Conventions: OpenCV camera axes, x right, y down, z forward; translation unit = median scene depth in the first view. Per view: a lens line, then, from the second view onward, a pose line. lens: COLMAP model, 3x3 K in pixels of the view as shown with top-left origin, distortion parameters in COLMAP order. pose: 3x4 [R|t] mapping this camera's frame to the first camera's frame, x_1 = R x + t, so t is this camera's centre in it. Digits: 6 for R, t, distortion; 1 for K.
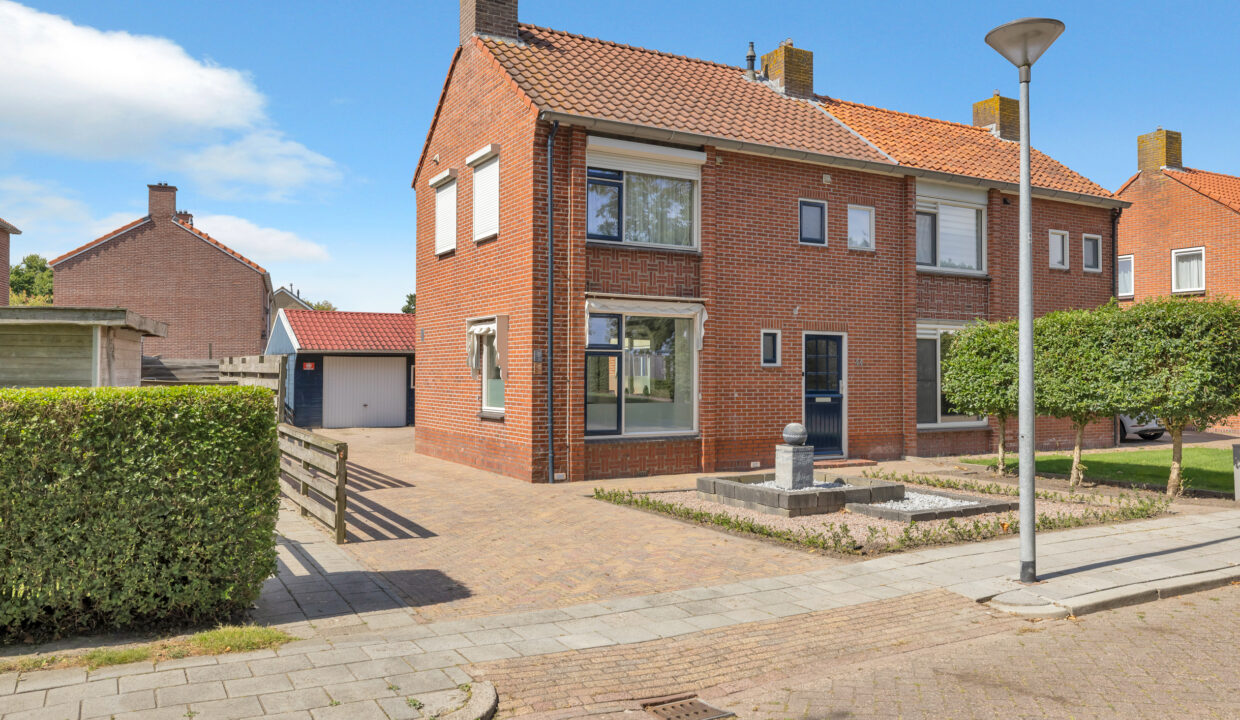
lens RADIAL K [[934.0, 0, 582.2], [0, 934.0, 359.1], [0, 0, 1]] dist [0.010467, -0.003643]
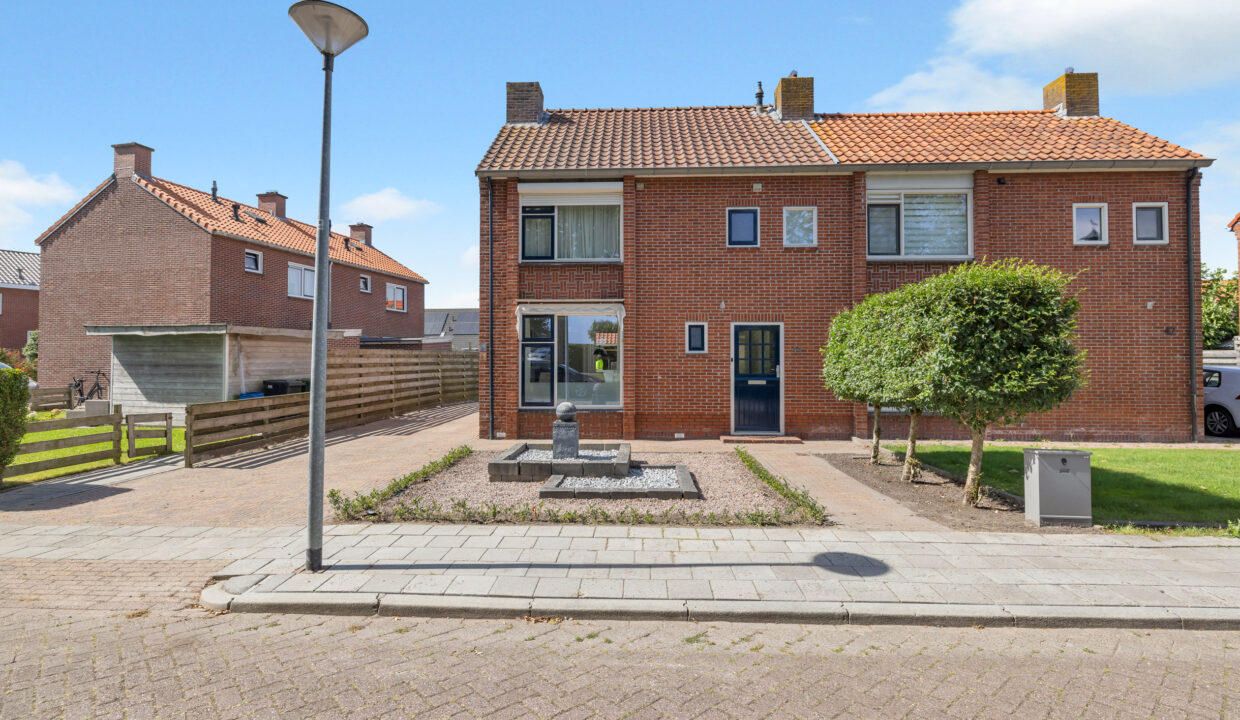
lens RADIAL K [[594.7, 0, 610.3], [0, 594.7, 359.5], [0, 0, 1]] dist [-0.012629, 0.004035]
pose [[0.843007, -0.002059, -0.537898, 0.515916], [0.010710, 0.999859, 0.012958, 0.004491], [0.537795, -0.016684, 0.842910, 0.307973]]
